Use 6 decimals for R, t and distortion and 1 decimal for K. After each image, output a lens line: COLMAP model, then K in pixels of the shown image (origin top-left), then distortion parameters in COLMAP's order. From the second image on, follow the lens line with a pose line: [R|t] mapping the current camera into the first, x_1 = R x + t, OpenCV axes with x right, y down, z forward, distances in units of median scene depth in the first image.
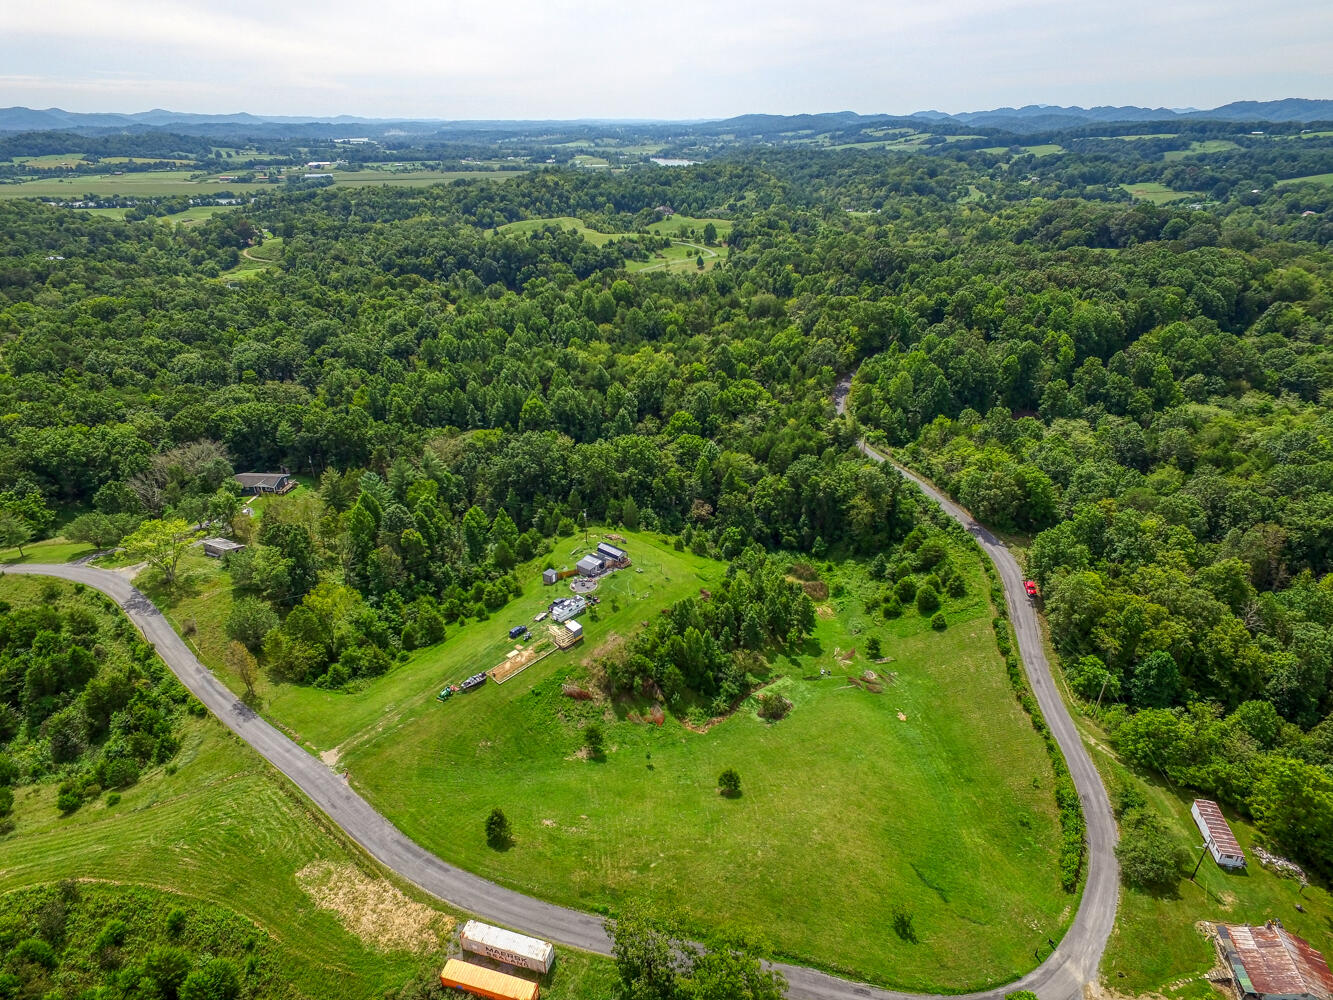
lens RADIAL K [[779.3, 0, 669.7], [0, 779.3, 496.0], [0, 0, 1]] dist [-0.008758, 0.011438]
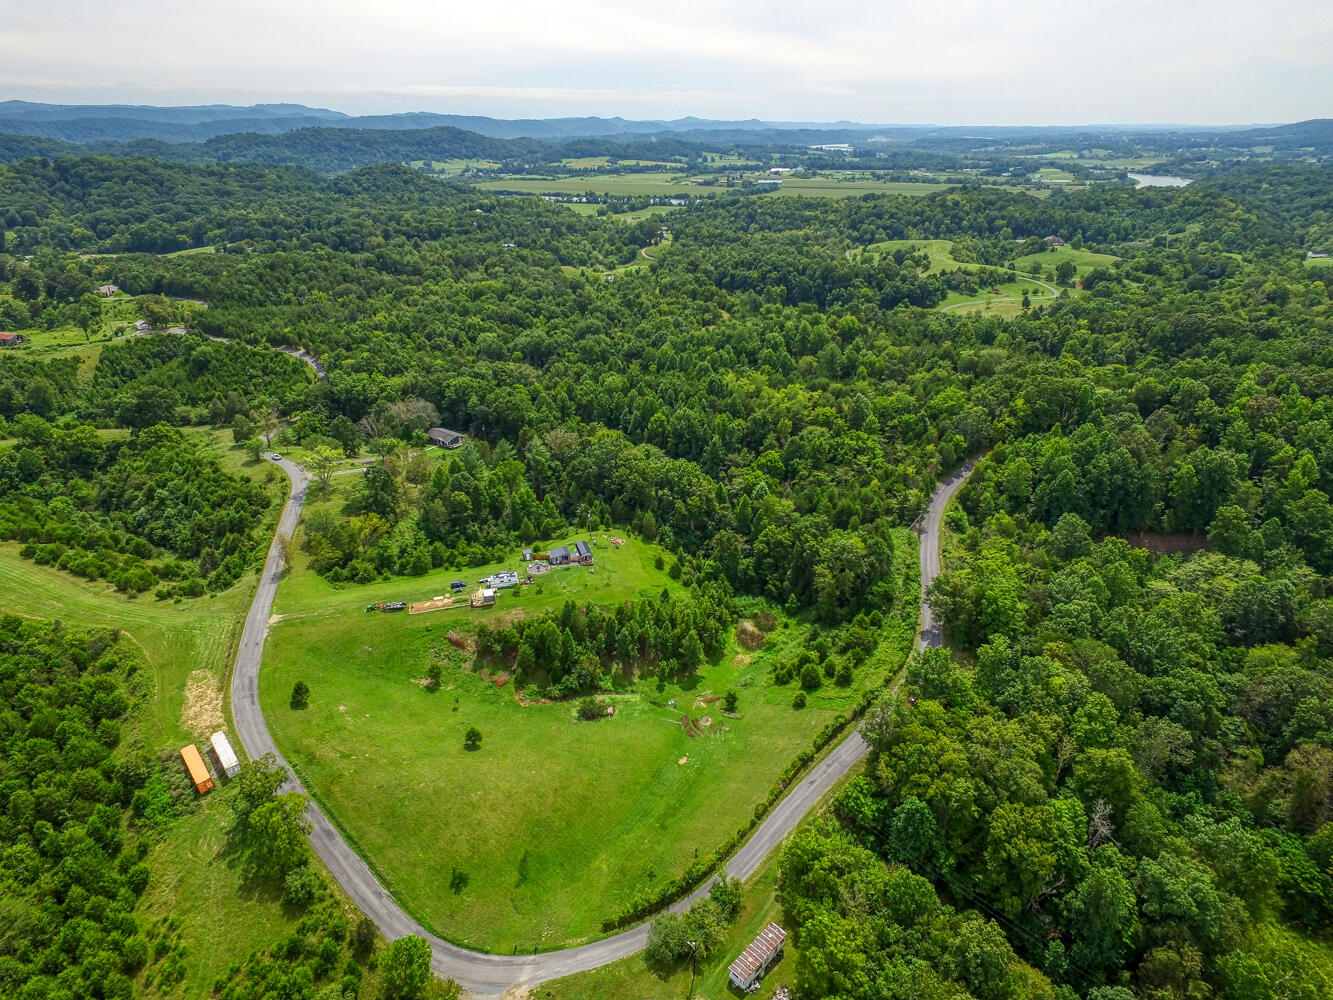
lens RADIAL K [[779.3, 0, 669.5], [0, 779.3, 494.8], [0, 0, 1]] dist [-0.008758, 0.011438]
pose [[0.846726, 0.229700, -0.479888, 0.161882], [-0.232853, 0.971015, 0.053928, -0.028735], [0.478366, 0.066081, 0.875671, 0.005911]]
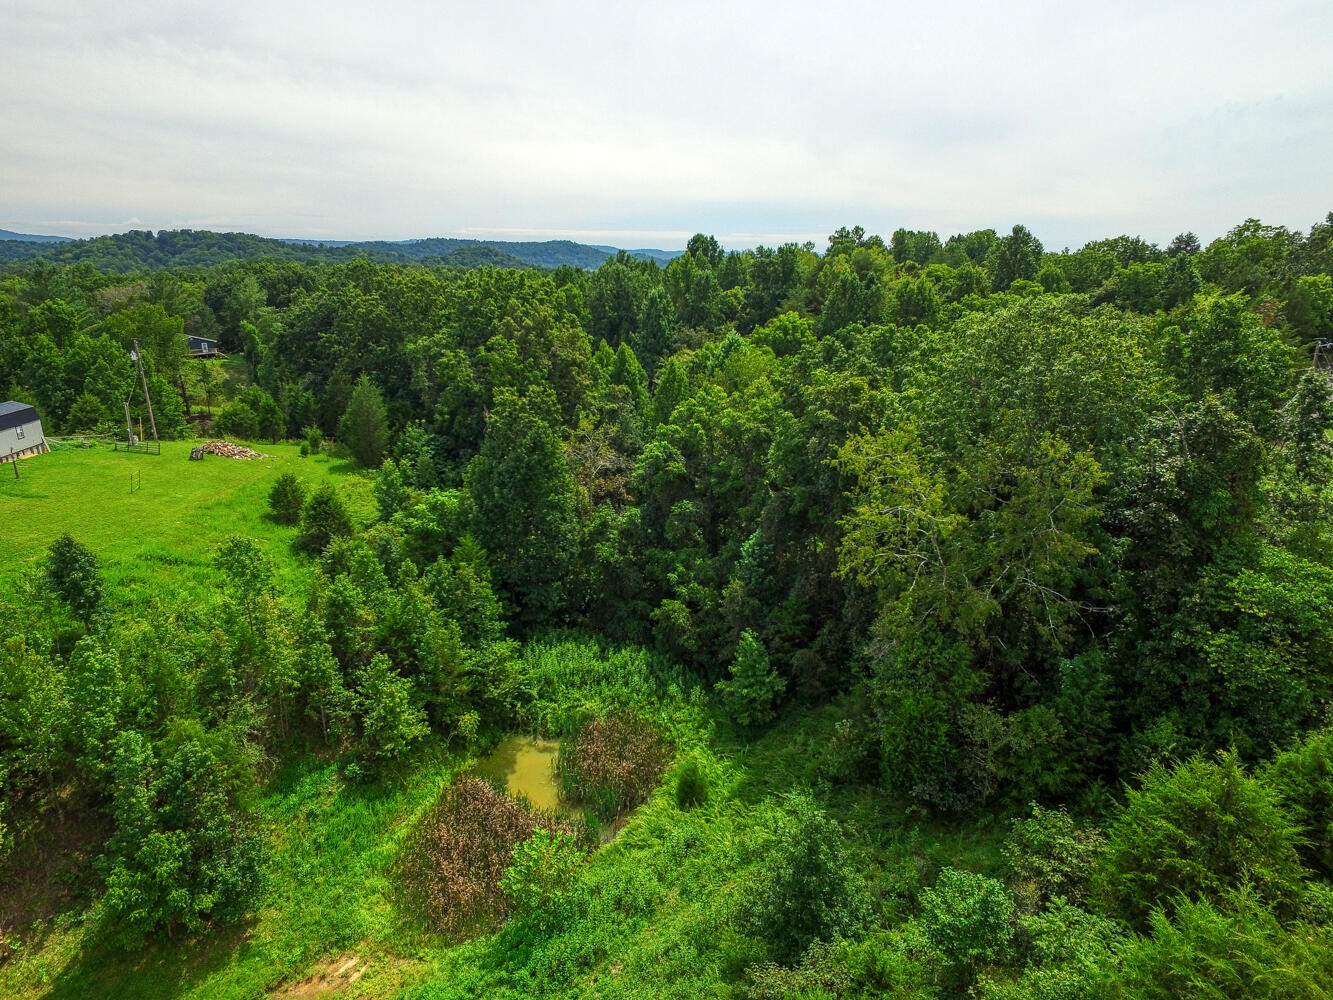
lens RADIAL K [[779.3, 0, 669.3], [0, 779.3, 498.6], [0, 0, 1]] dist [-0.008758, 0.011438]
pose [[0.760998, 0.187016, -0.621214, 0.094185], [-0.281584, 0.957867, -0.056580, 0.011203], [0.584459, 0.217981, 0.781596, 0.255195]]
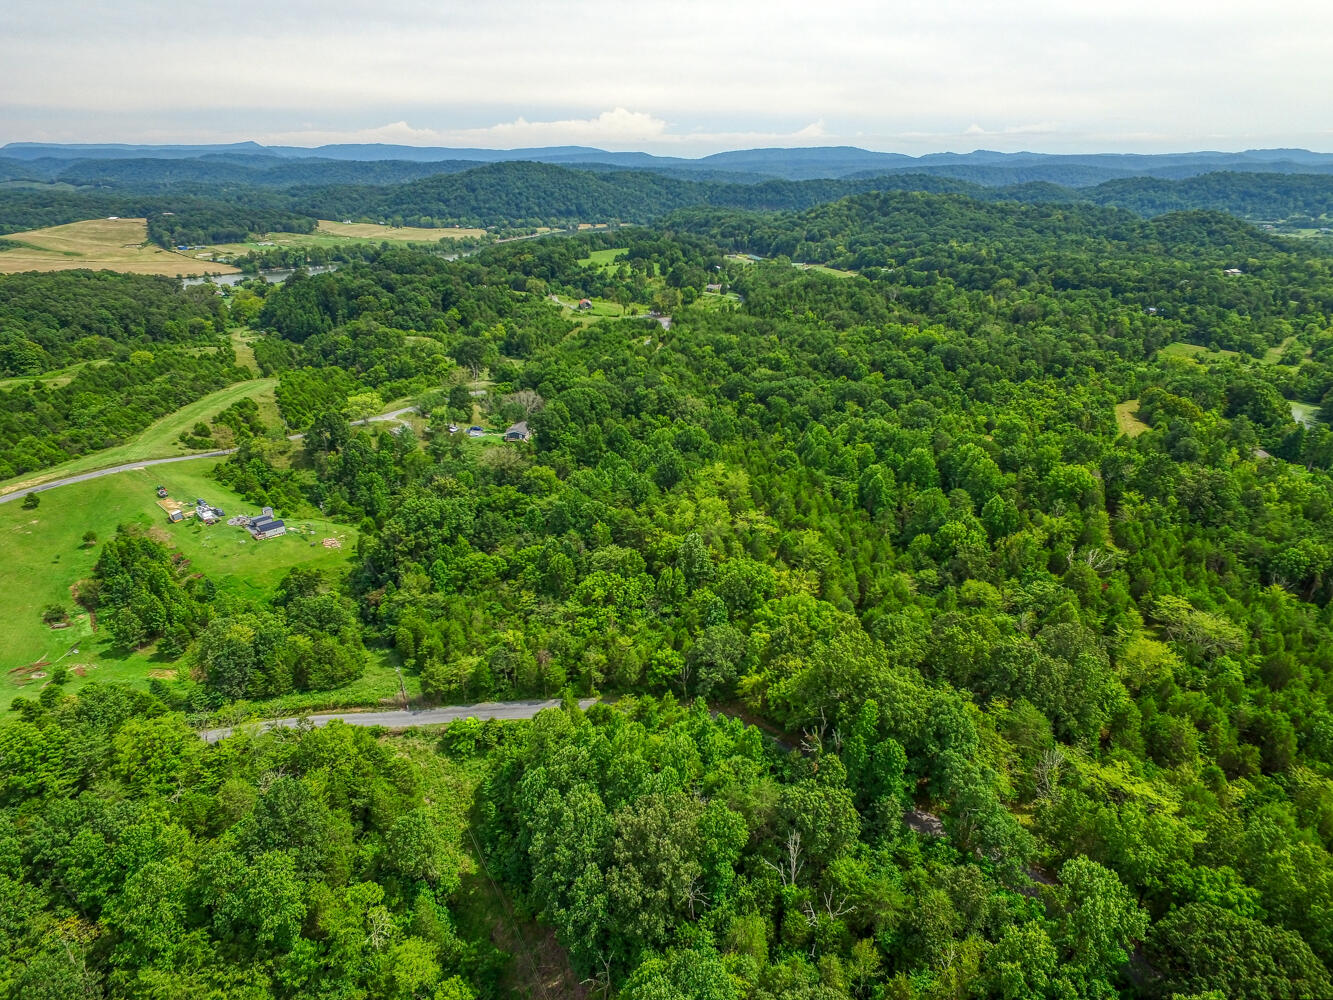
lens RADIAL K [[779.3, 0, 673.7], [0, 779.3, 508.6], [0, 0, 1]] dist [-0.008758, 0.011438]
pose [[-0.046925, 0.400434, -0.915123, 0.281914], [-0.440709, 0.813848, 0.378717, -0.194731], [0.896423, 0.421074, 0.138284, 0.385441]]
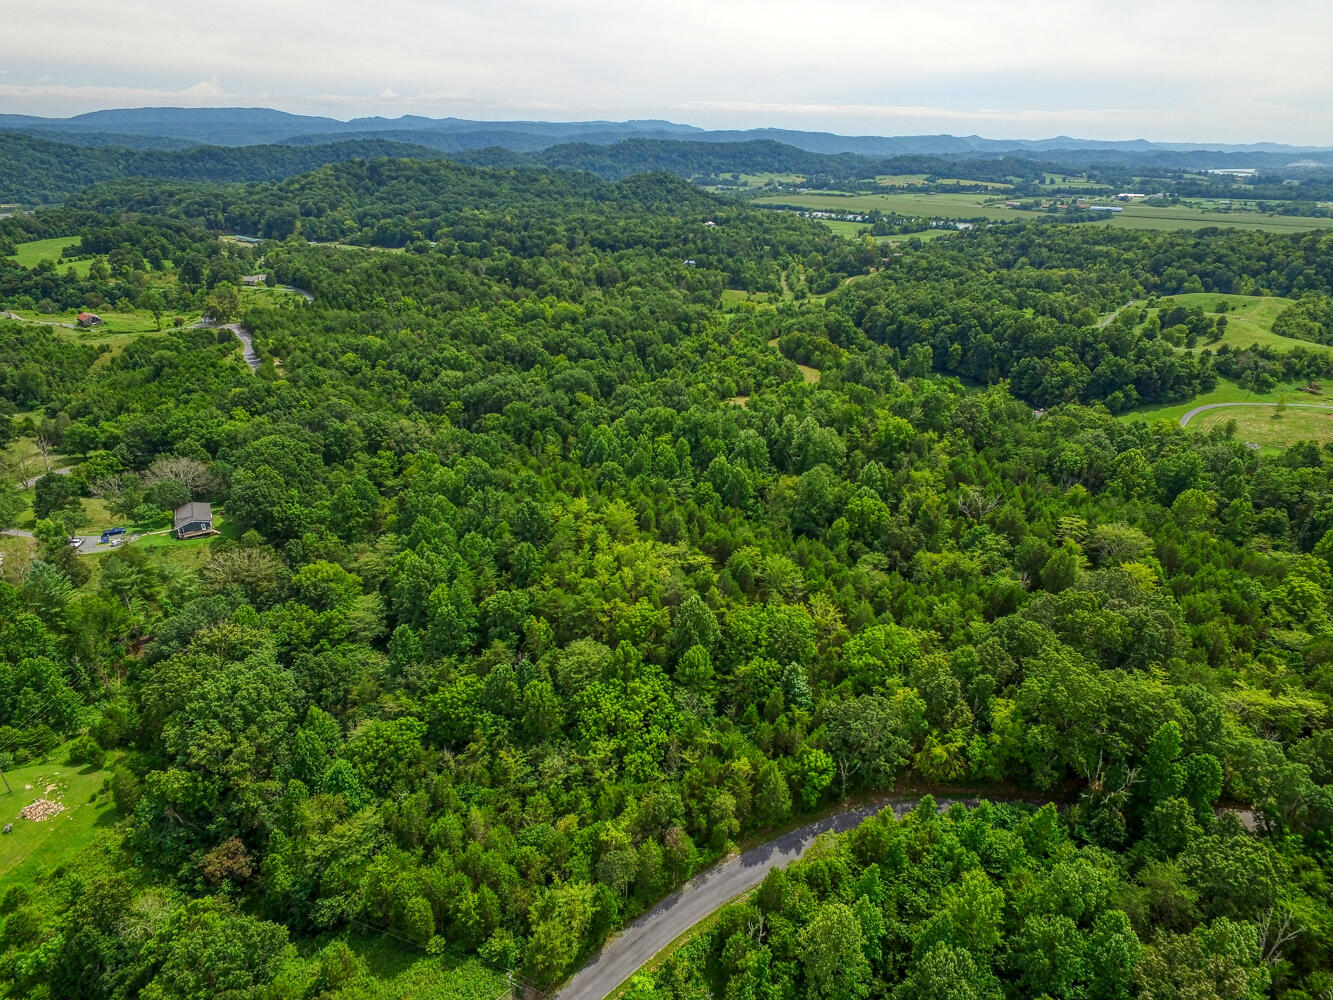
lens RADIAL K [[779.3, 0, 668.0], [0, 779.3, 499.4], [0, 0, 1]] dist [-0.008758, 0.011438]
pose [[0.562291, 0.353915, -0.747377, 0.182691], [-0.371674, 0.915517, 0.153907, -0.141846], [0.738707, 0.191240, 0.646328, 0.278353]]
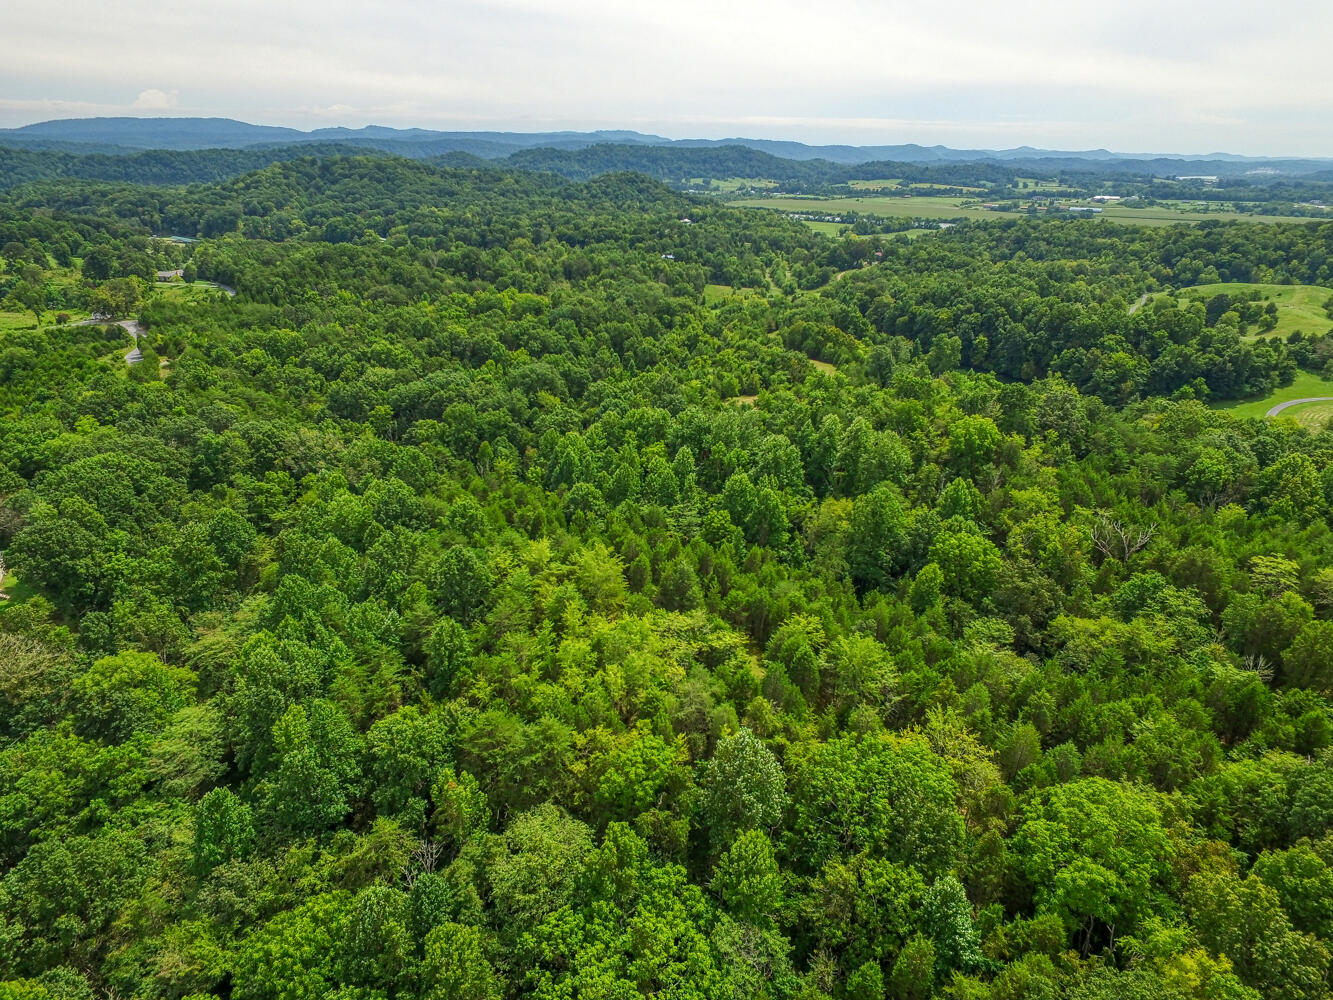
lens RADIAL K [[779.3, 0, 666.0], [0, 779.3, 505.1], [0, 0, 1]] dist [-0.008758, 0.011438]
pose [[0.591175, 0.339000, -0.731841, 0.100734], [-0.360822, 0.922676, 0.135929, -0.130617], [0.721332, 0.183707, 0.667782, 0.336421]]
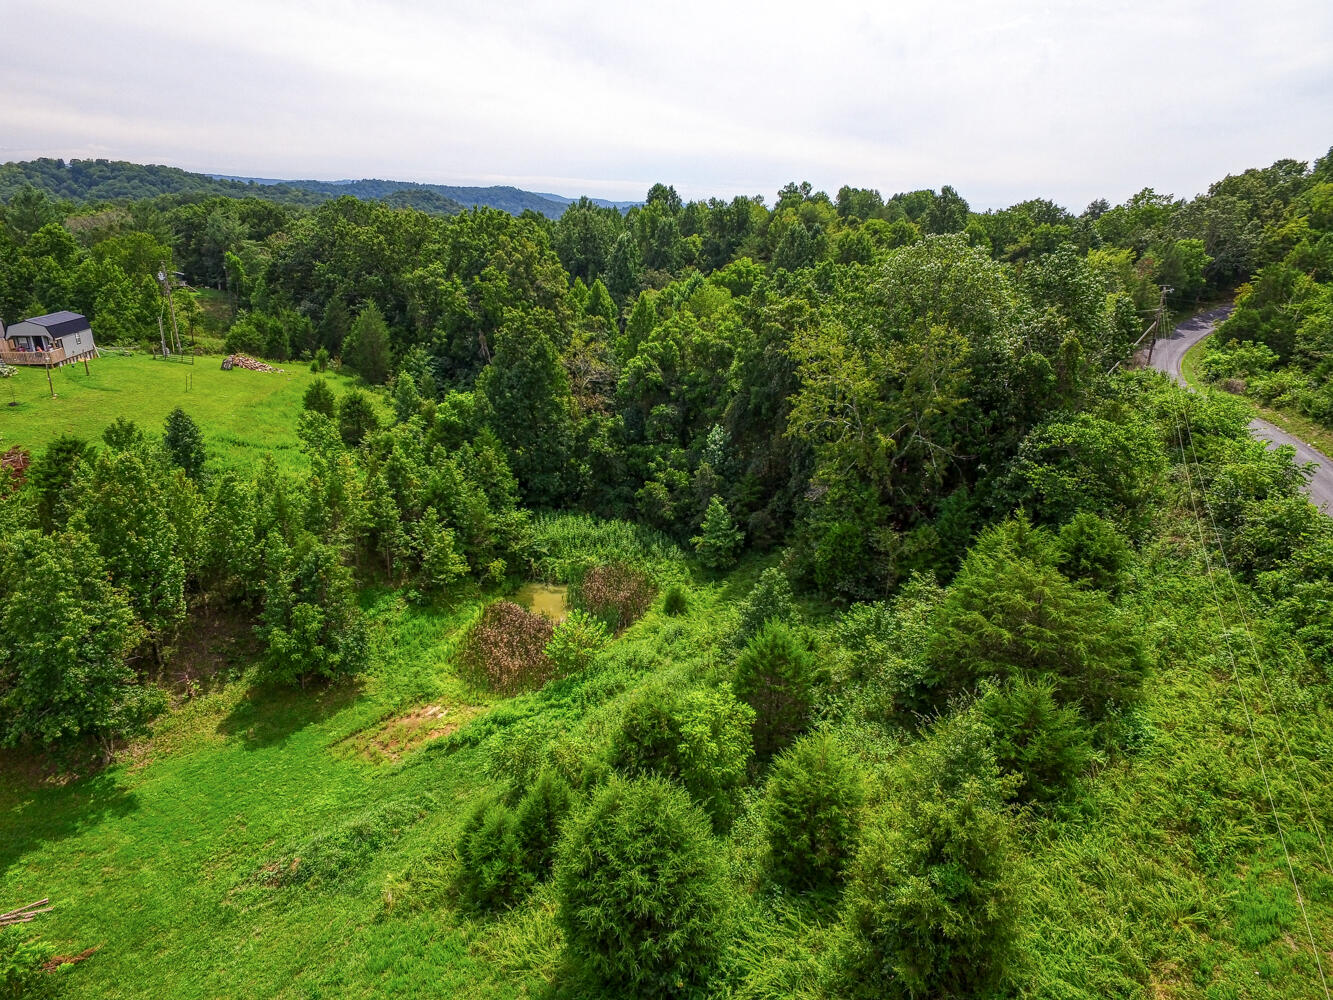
lens RADIAL K [[779.3, 0, 671.2], [0, 779.3, 497.8], [0, 0, 1]] dist [-0.008758, 0.011438]
pose [[0.802696, 0.225920, -0.551942, 0.103599], [-0.286831, 0.957651, -0.025158, 0.020156], [0.522884, 0.178508, 0.833503, 0.239287]]
